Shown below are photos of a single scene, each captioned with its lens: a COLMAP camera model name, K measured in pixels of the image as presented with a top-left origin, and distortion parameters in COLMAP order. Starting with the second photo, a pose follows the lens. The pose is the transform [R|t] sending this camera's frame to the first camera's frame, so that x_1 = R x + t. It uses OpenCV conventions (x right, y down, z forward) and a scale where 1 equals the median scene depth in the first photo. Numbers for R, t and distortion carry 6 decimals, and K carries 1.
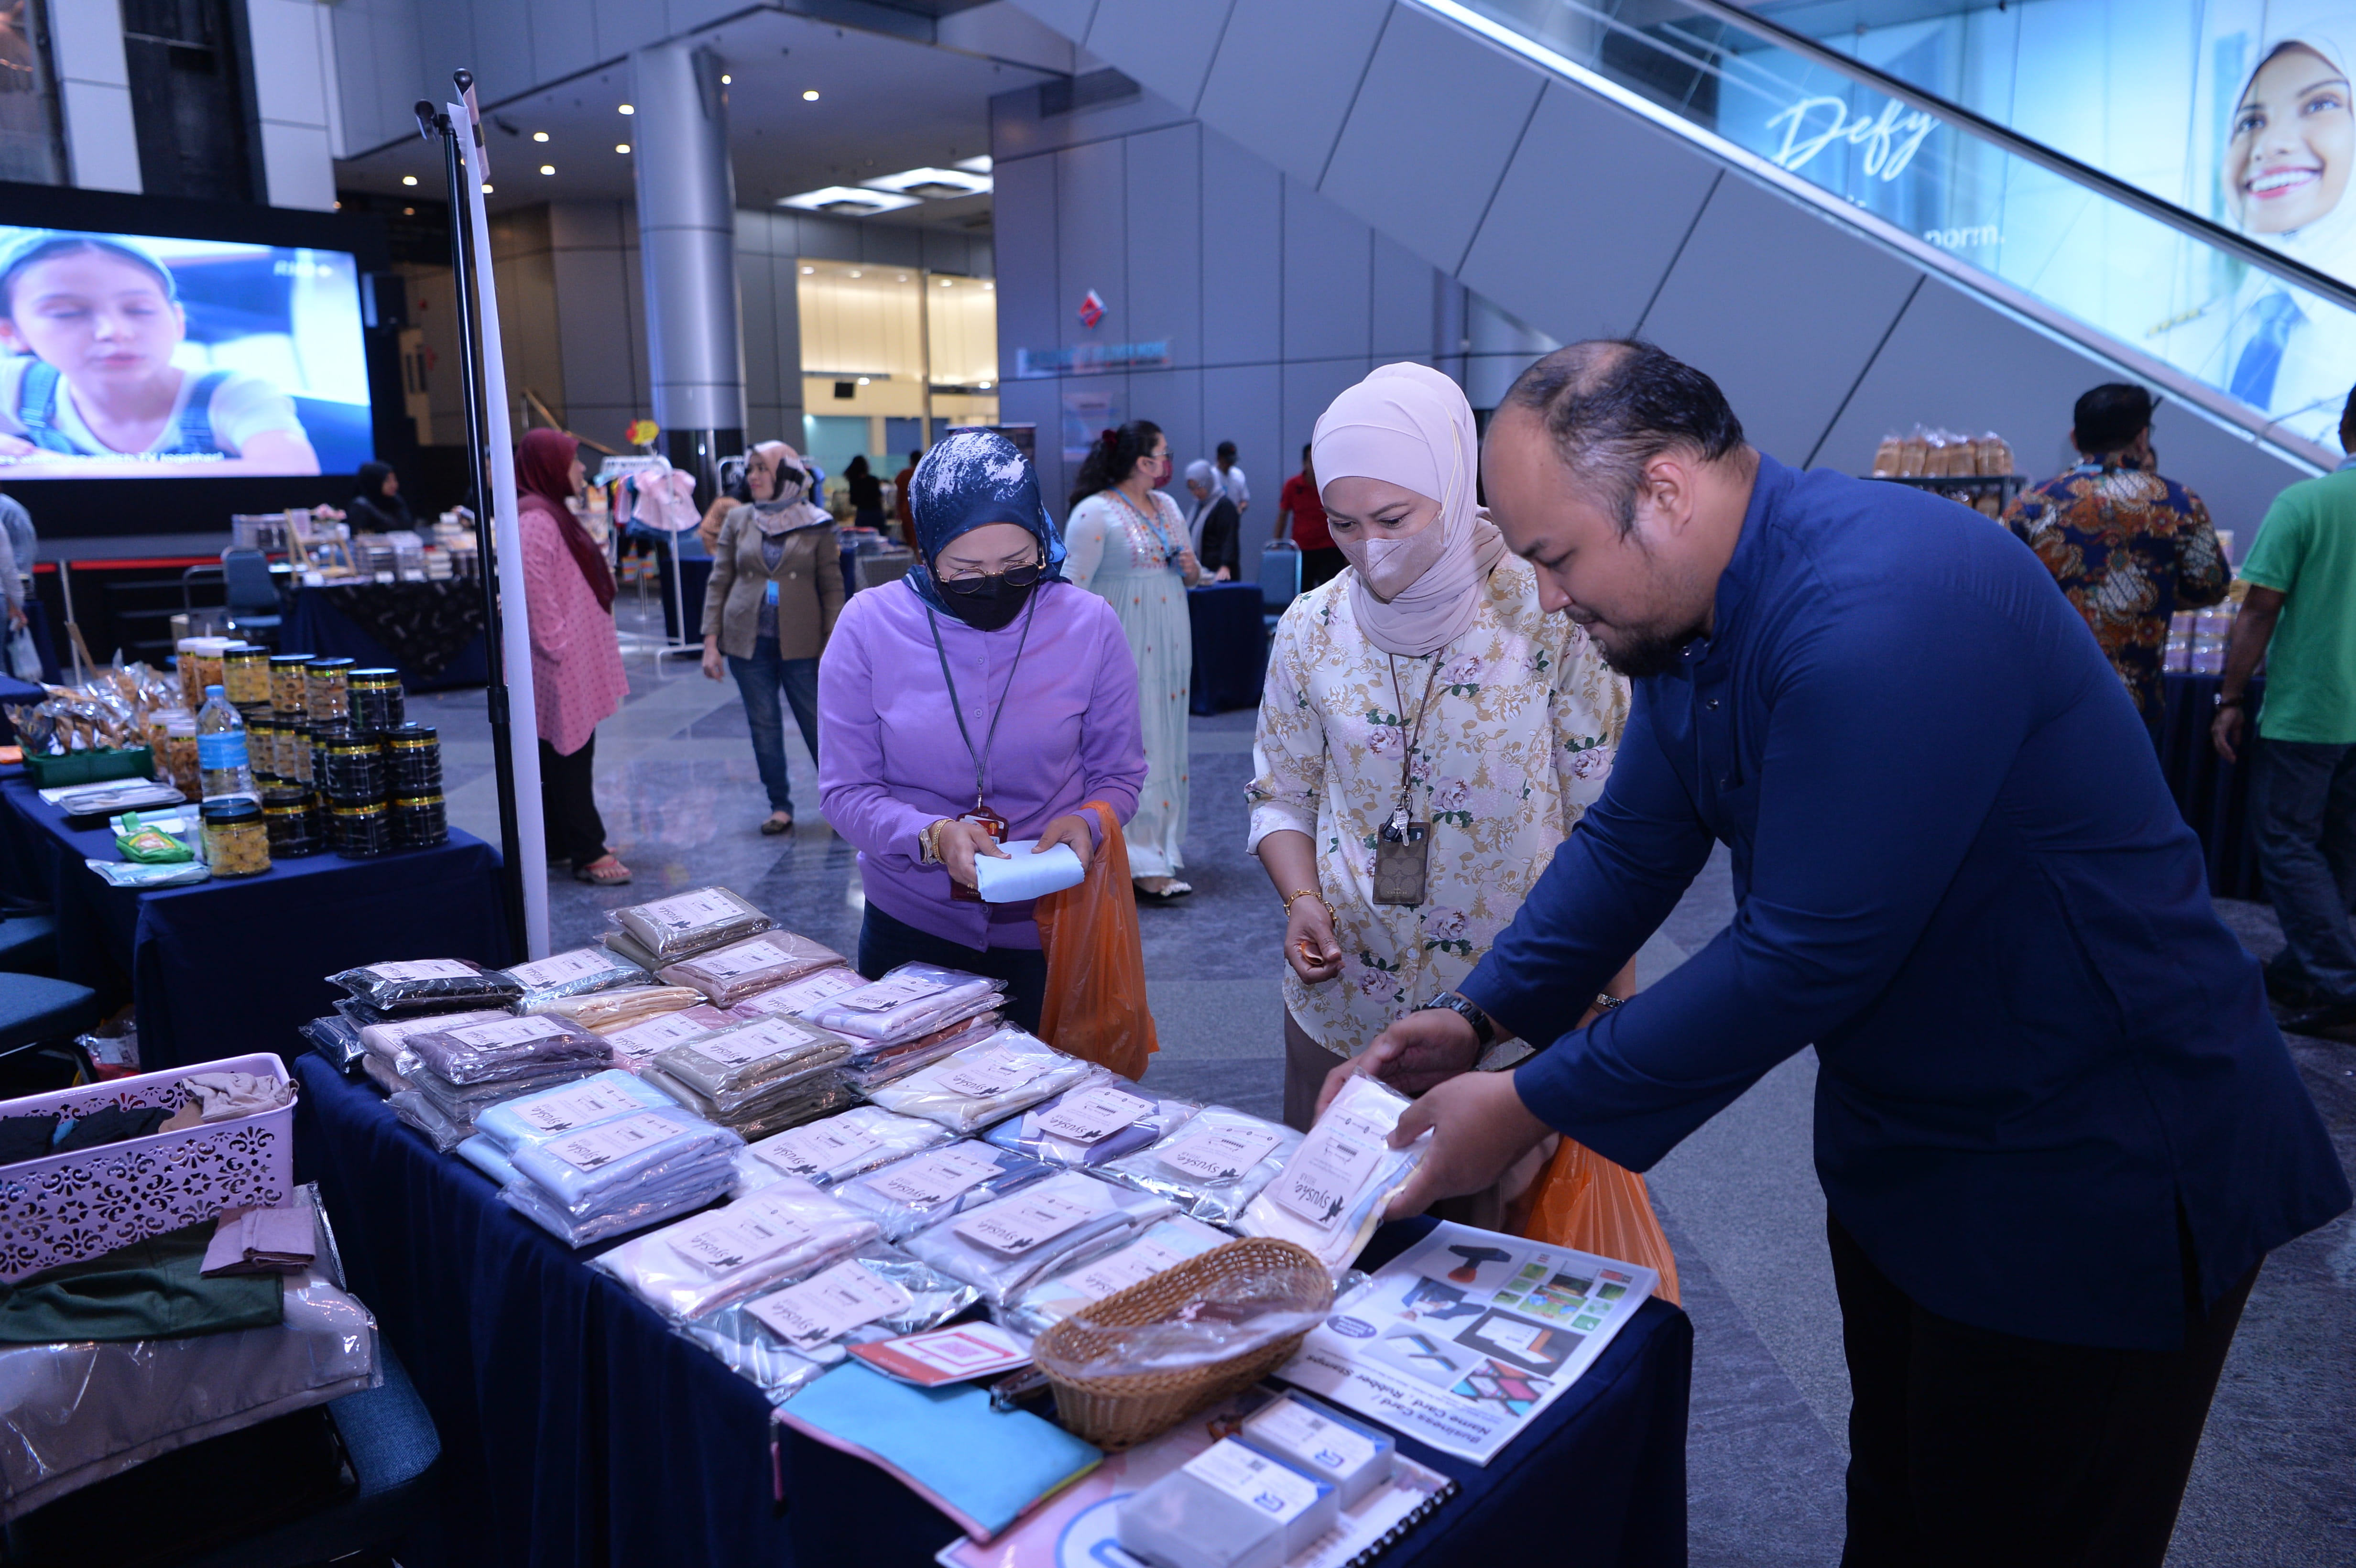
lens RADIAL K [[1545.7, 0, 1178.0], [0, 1545.7, 784.0], [0, 0, 1]] dist [0.001647, -0.002659]
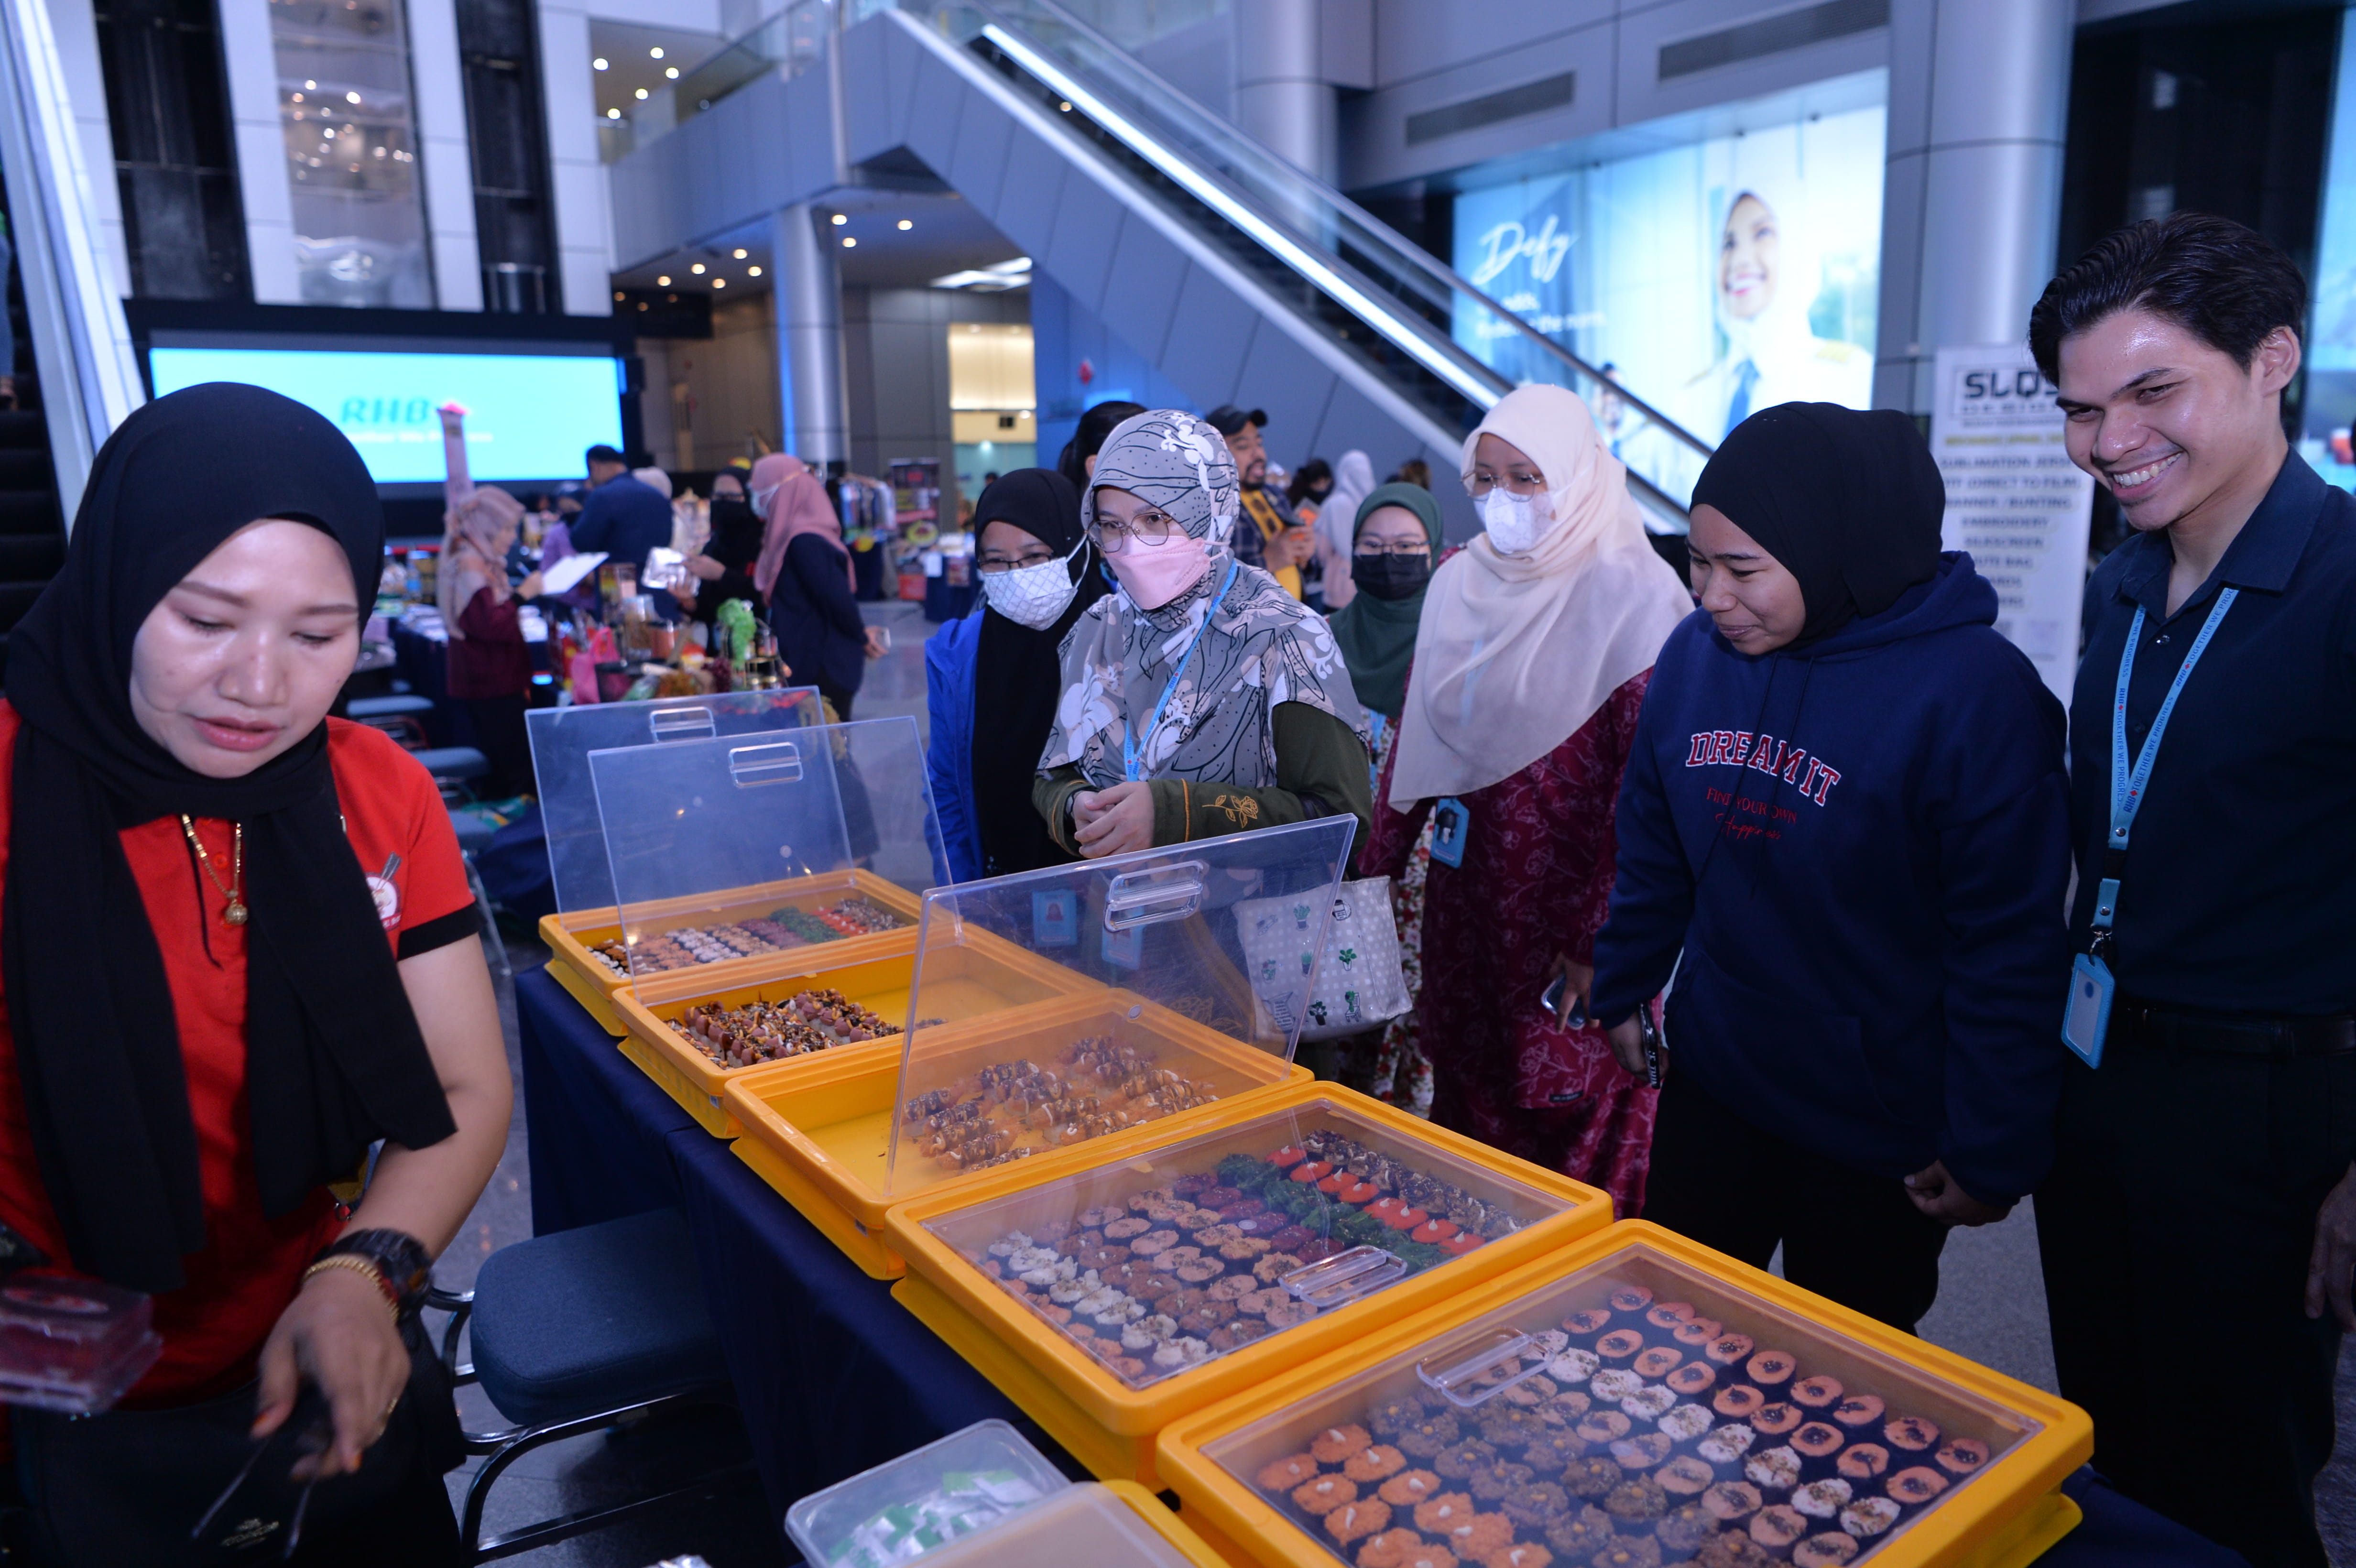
lens RADIAL K [[1573.9, 0, 1178.0], [0, 1573.9, 784.0], [0, 0, 1]] dist [0.000254, 0.000362]
pose [[0.981859, 0.023051, -0.188204, 0.316496], [-0.025280, 0.999636, -0.009450, 0.082245], [0.187918, 0.014036, 0.982084, -0.397692]]
